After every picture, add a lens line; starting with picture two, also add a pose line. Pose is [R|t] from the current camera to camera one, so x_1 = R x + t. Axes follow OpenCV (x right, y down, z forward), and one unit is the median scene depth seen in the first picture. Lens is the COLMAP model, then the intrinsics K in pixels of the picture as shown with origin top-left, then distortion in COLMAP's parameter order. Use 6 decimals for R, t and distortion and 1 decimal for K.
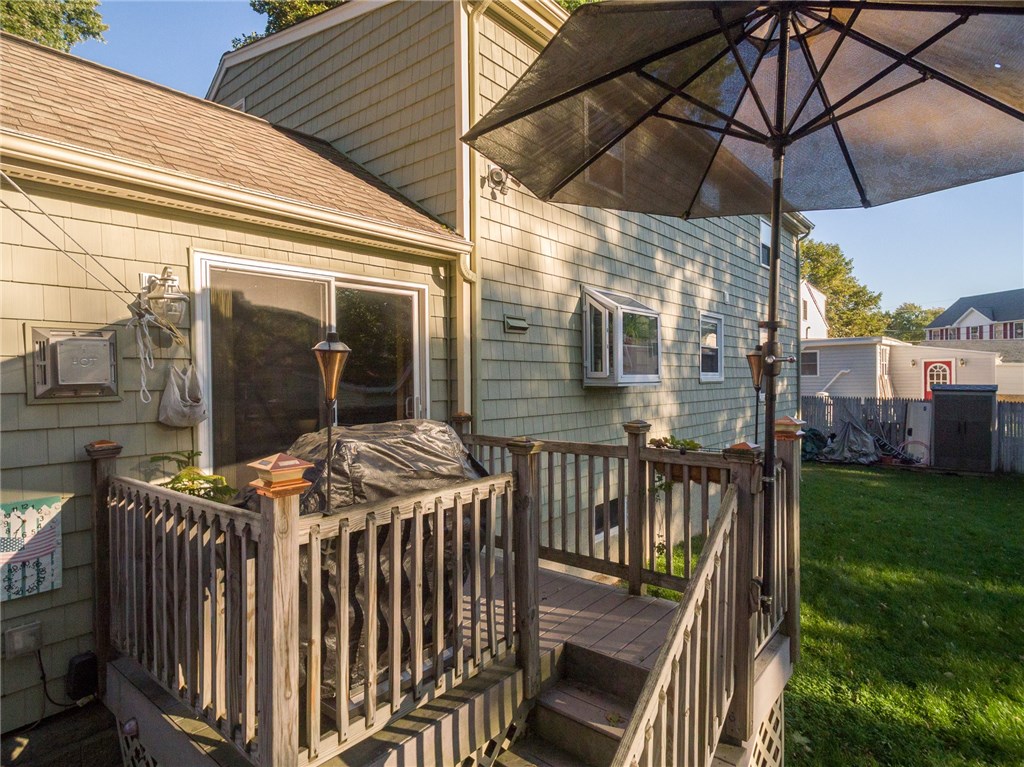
lens RADIAL K [[573.8, 0, 507.7], [0, 573.8, 379.9], [0, 0, 1]] dist [0.000701, 0.002433]
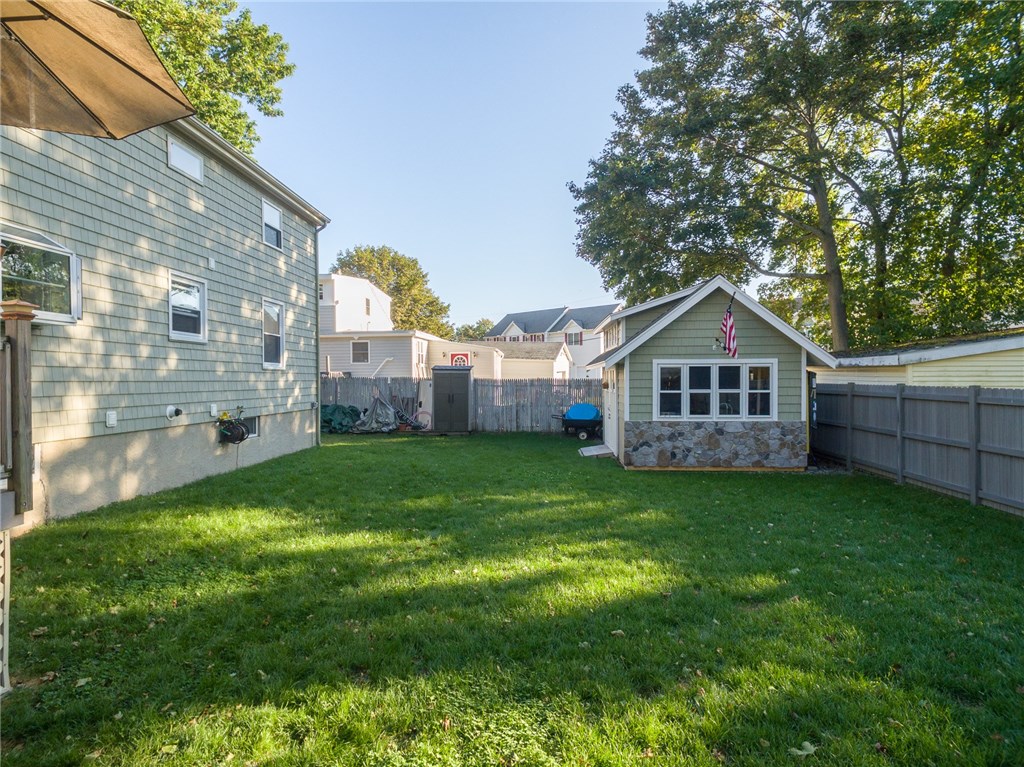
lens RADIAL K [[573.8, 0, 507.7], [0, 573.8, 379.9], [0, 0, 1]] dist [0.000701, 0.002433]
pose [[0.810949, 0.006581, 0.585080, 0.122967], [-0.000802, 0.999948, -0.010135, 0.047328], [-0.585116, 0.007750, 0.810912, -0.102741]]
